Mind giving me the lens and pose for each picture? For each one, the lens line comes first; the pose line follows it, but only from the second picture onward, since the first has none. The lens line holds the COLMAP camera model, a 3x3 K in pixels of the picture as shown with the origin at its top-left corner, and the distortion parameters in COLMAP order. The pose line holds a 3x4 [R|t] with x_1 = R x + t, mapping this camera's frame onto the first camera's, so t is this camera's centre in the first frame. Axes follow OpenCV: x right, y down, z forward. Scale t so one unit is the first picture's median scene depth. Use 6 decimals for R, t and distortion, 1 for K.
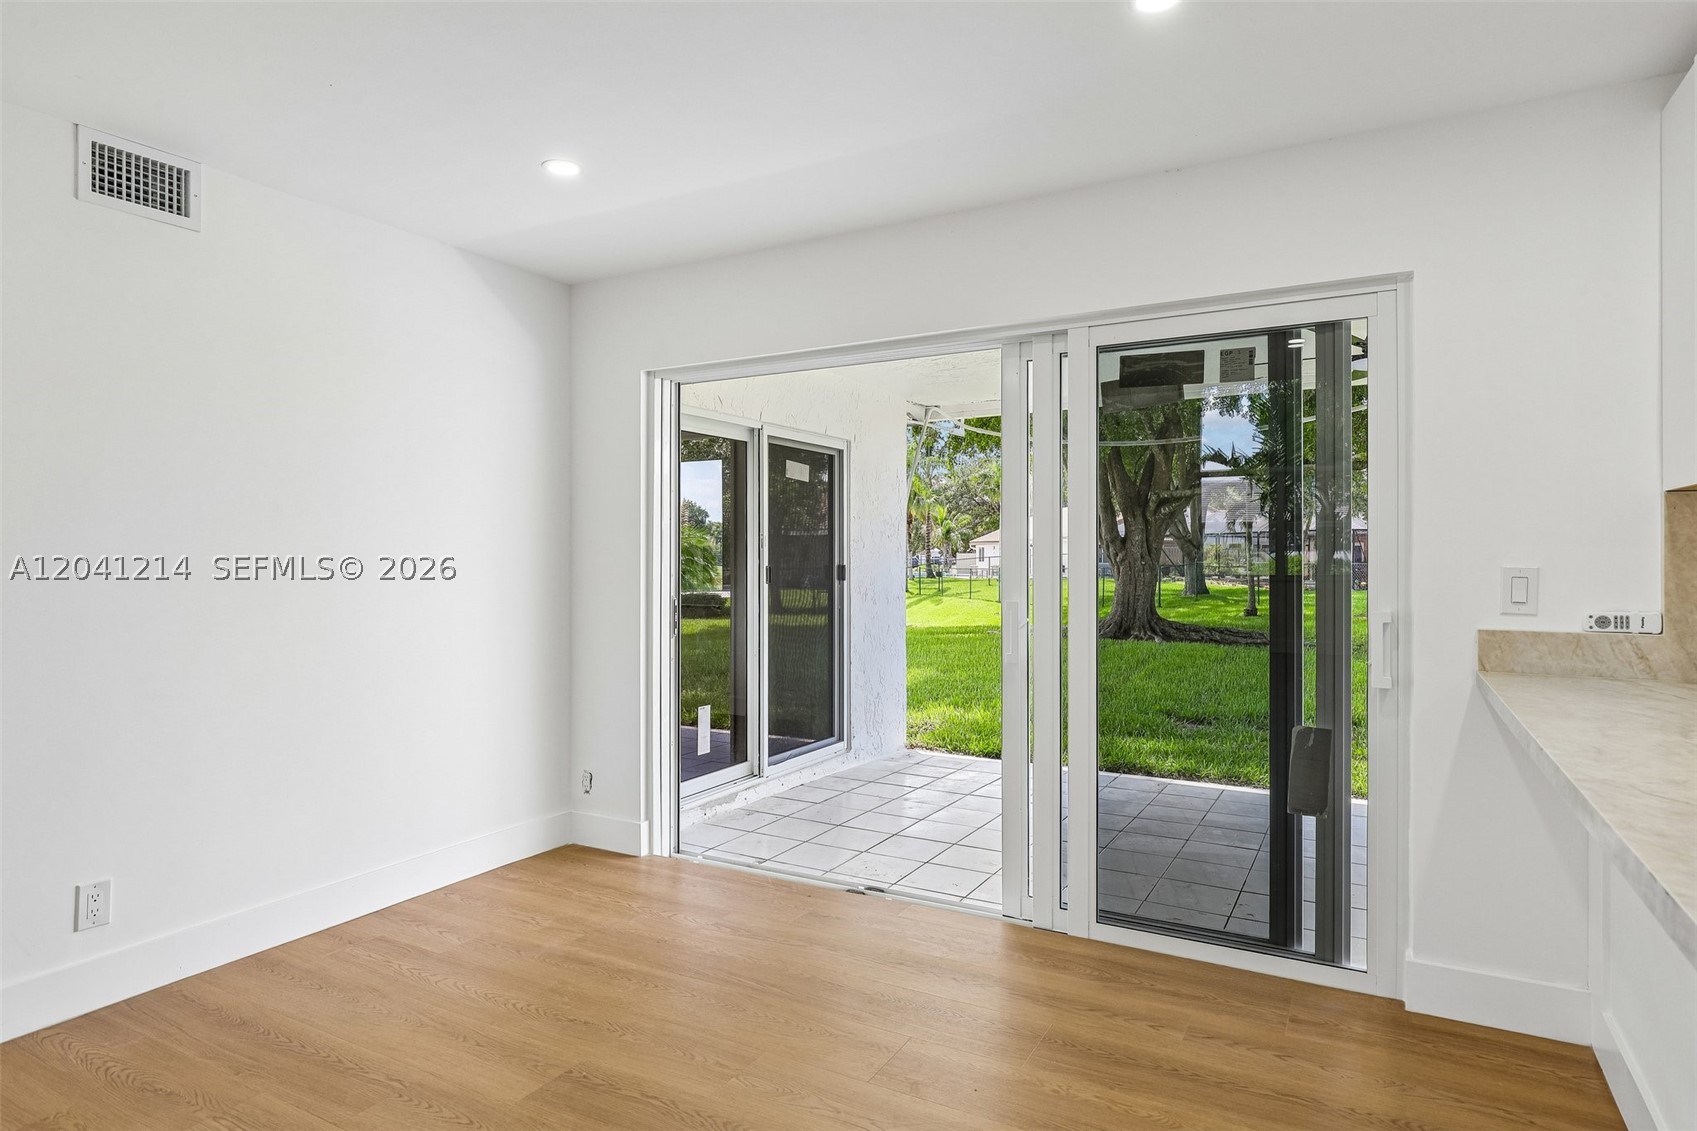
lens RADIAL K [[953.4, 0, 853.3], [0, 953.4, 552.5], [0, 0, 1]] dist [0.001500, -0.003889]
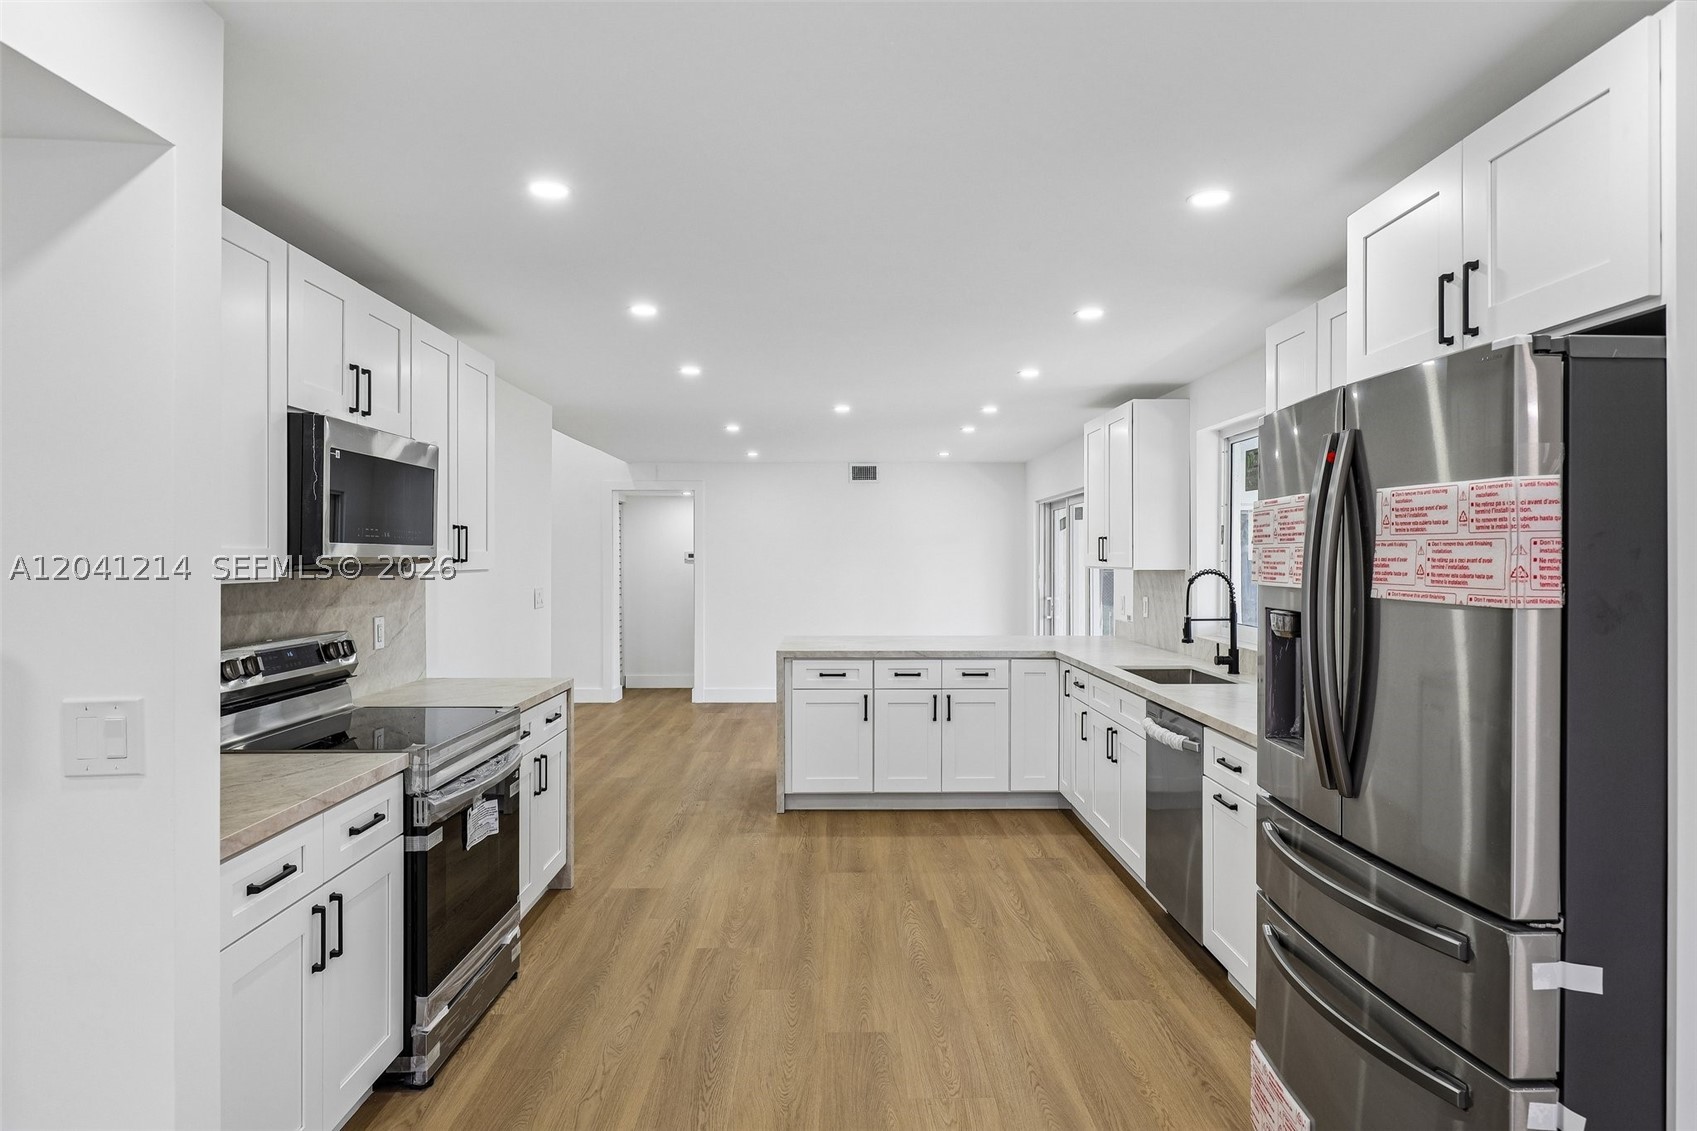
lens RADIAL K [[988.0, 0, 863.2], [0, 988.0, 556.3], [0, 0, 1]] dist [-0.002146, -0.004671]
pose [[0.511387, 0.001527, -0.859349, 2.179178], [0.002376, 0.999992, 0.003191, -0.083505], [0.859348, -0.003674, 0.511379, -0.801130]]
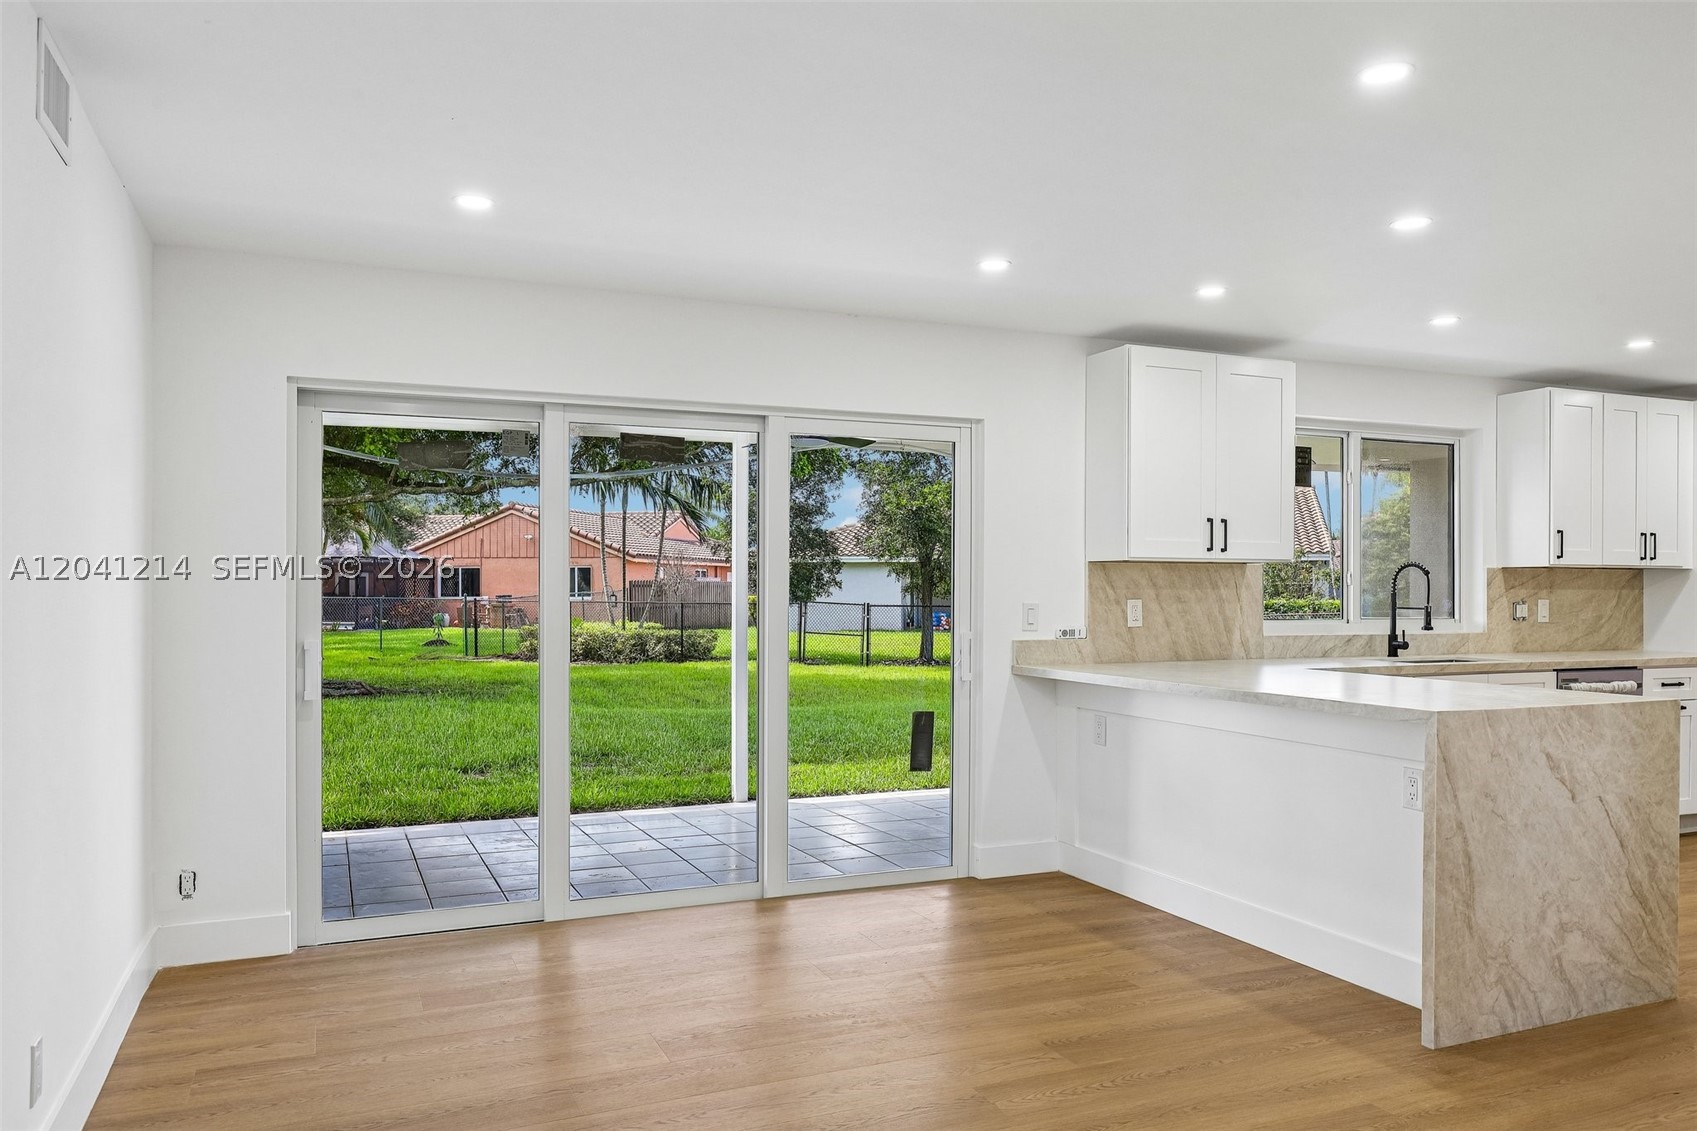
lens RADIAL K [[1238.9, 0, 874.8], [0, 1238.9, 593.6], [0, 0, 1]] dist [0.011432, -0.004786]
pose [[0.597455, -0.000398, 0.801903, -1.035582], [-0.006101, 0.999969, 0.005042, -0.009110], [-0.801880, -0.007905, 0.597433, -0.086316]]
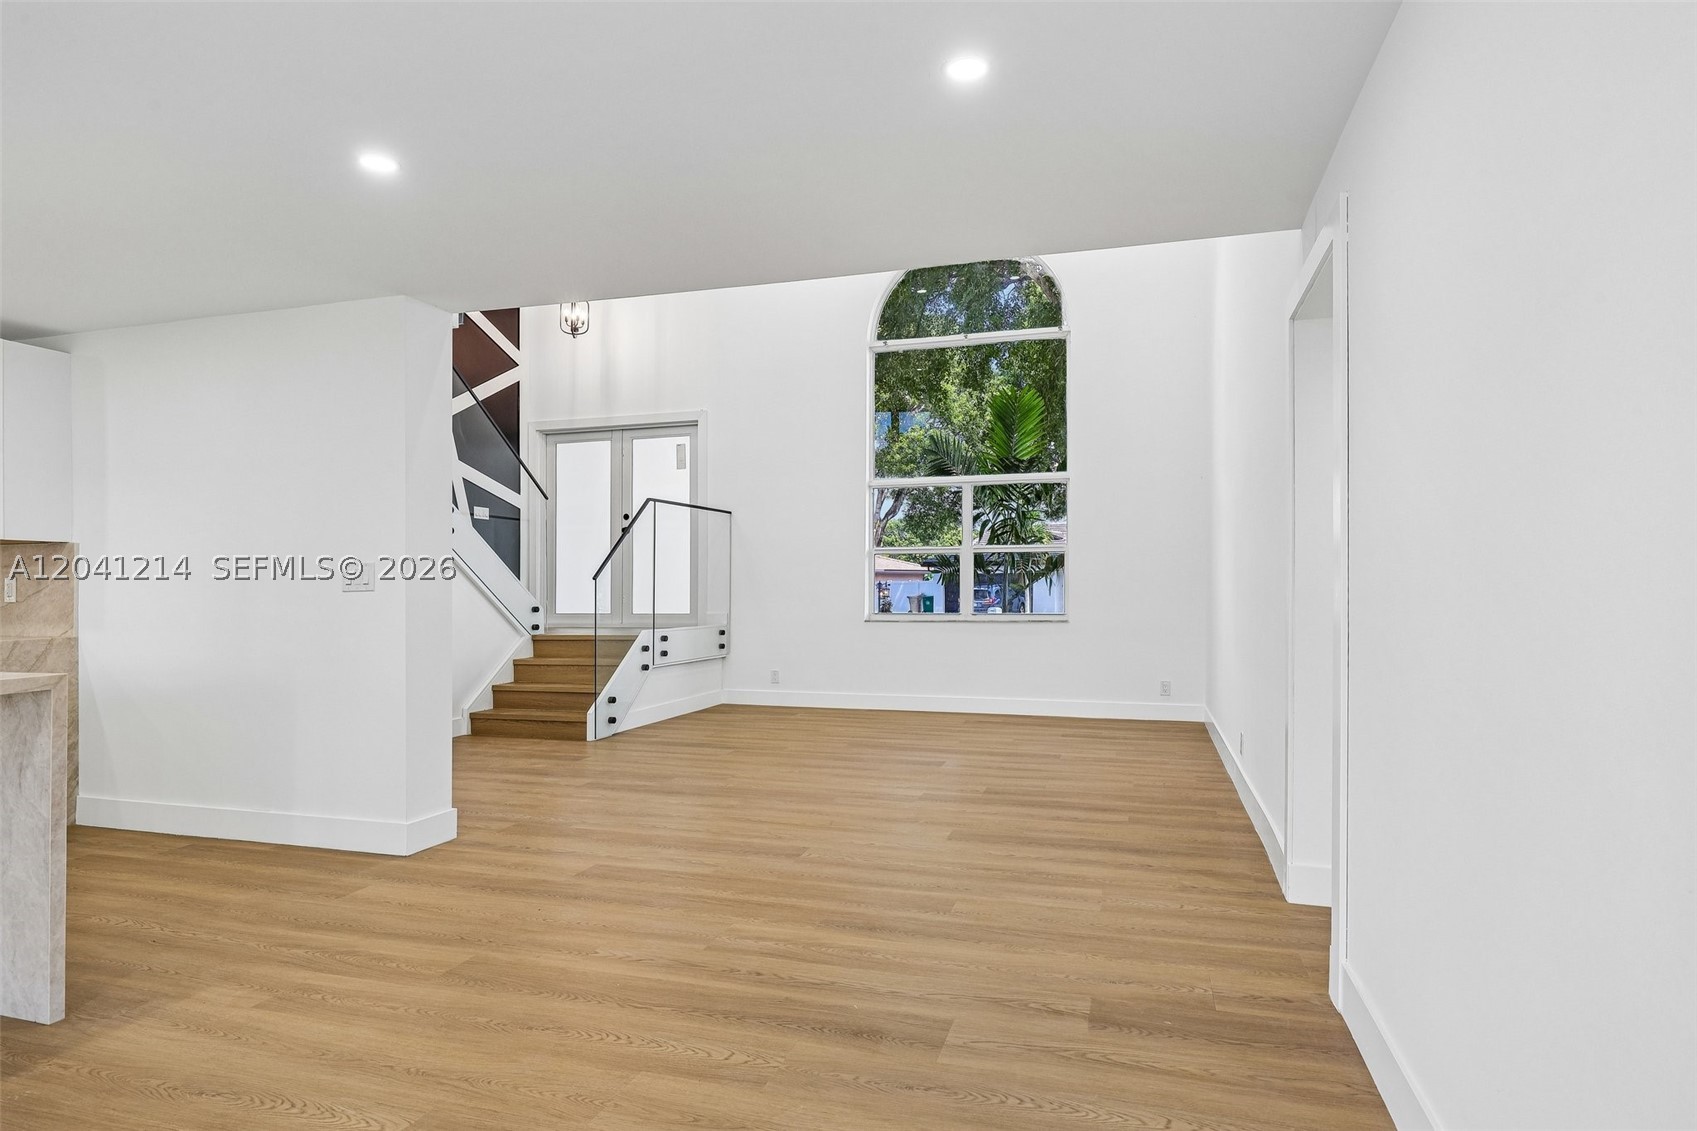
lens RADIAL K [[924.7, 0, 853.8], [0, 924.7, 581.6], [0, 0, 1]] dist [-0.001723, 0.001812]
pose [[-0.977610, 0.006989, -0.210310, -0.339783], [0.008692, 0.999936, -0.007174, 0.030331], [0.210246, -0.008841, -0.977608, 1.151336]]
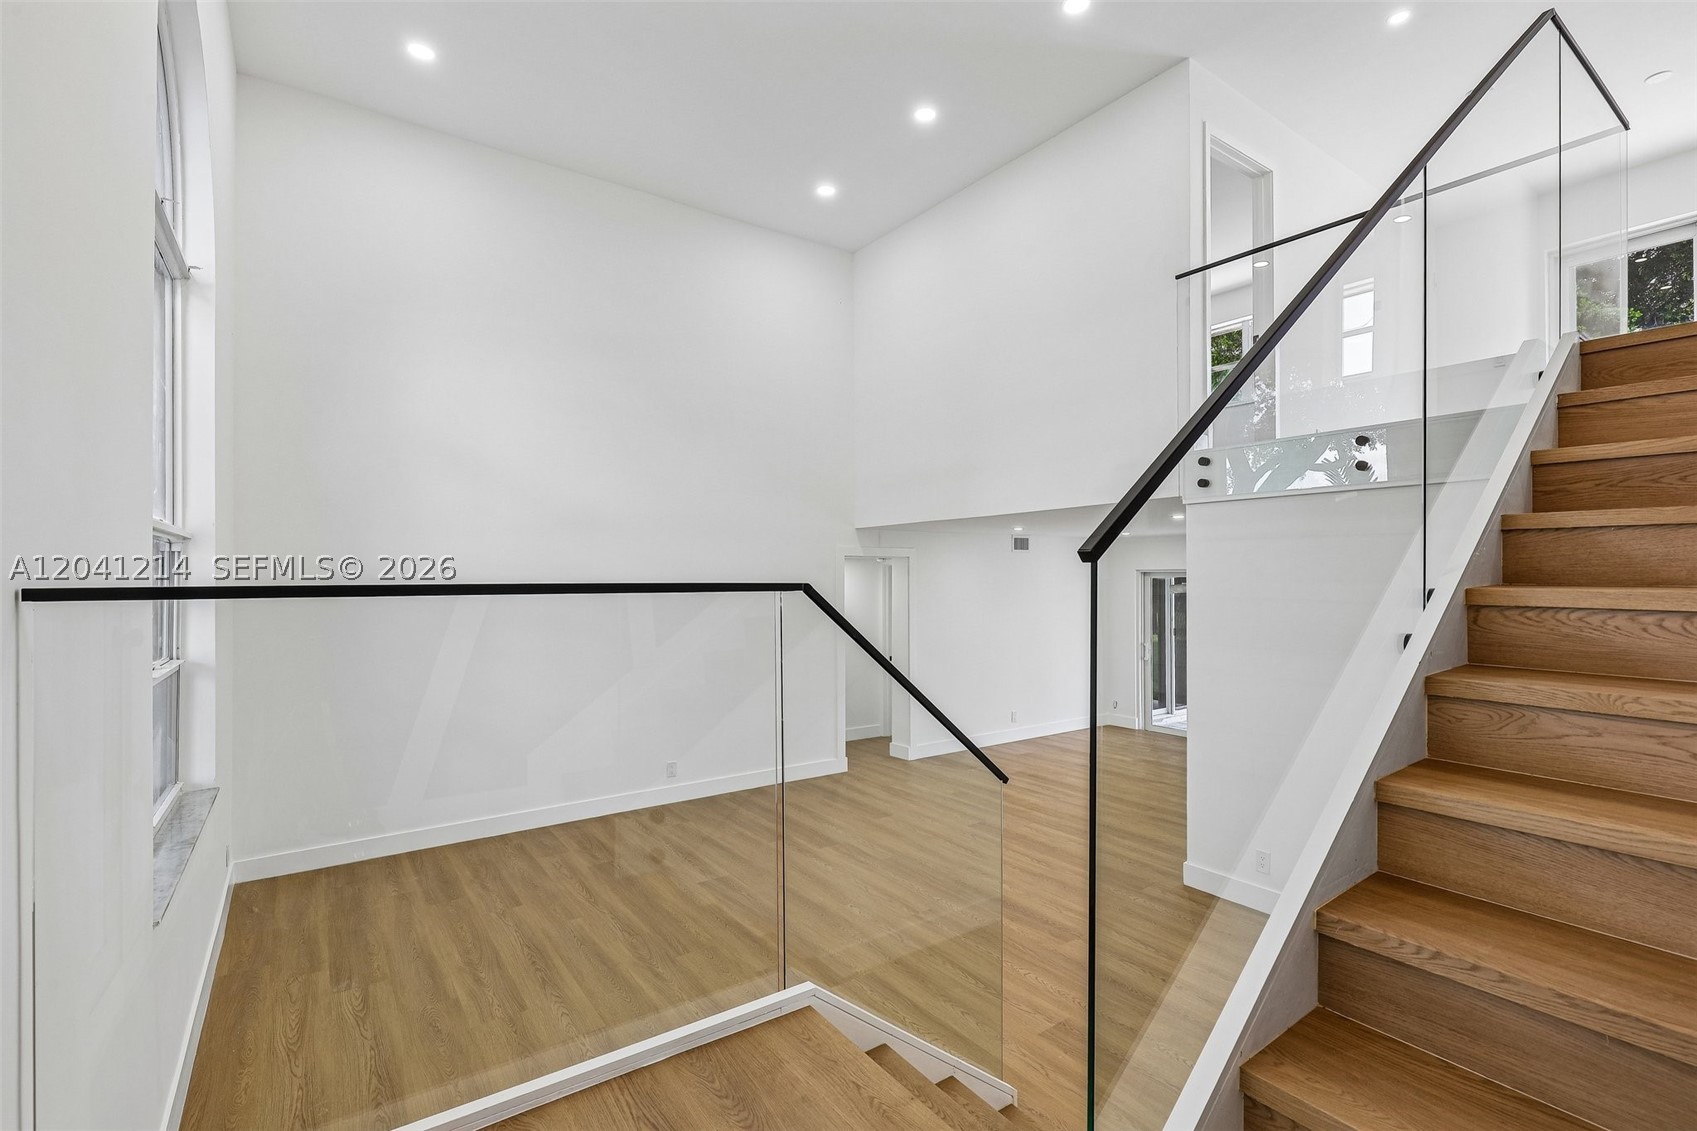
lens RADIAL K [[770.9, 0, 856.1], [0, 770.9, 570.4], [0, 0, 1]] dist [0.003159, -0.000954]
pose [[0.903706, -0.005505, -0.428118, 0.038216], [0.003661, 0.999980, -0.005130, -0.237040], [0.428138, 0.003068, 0.903708, -2.127570]]
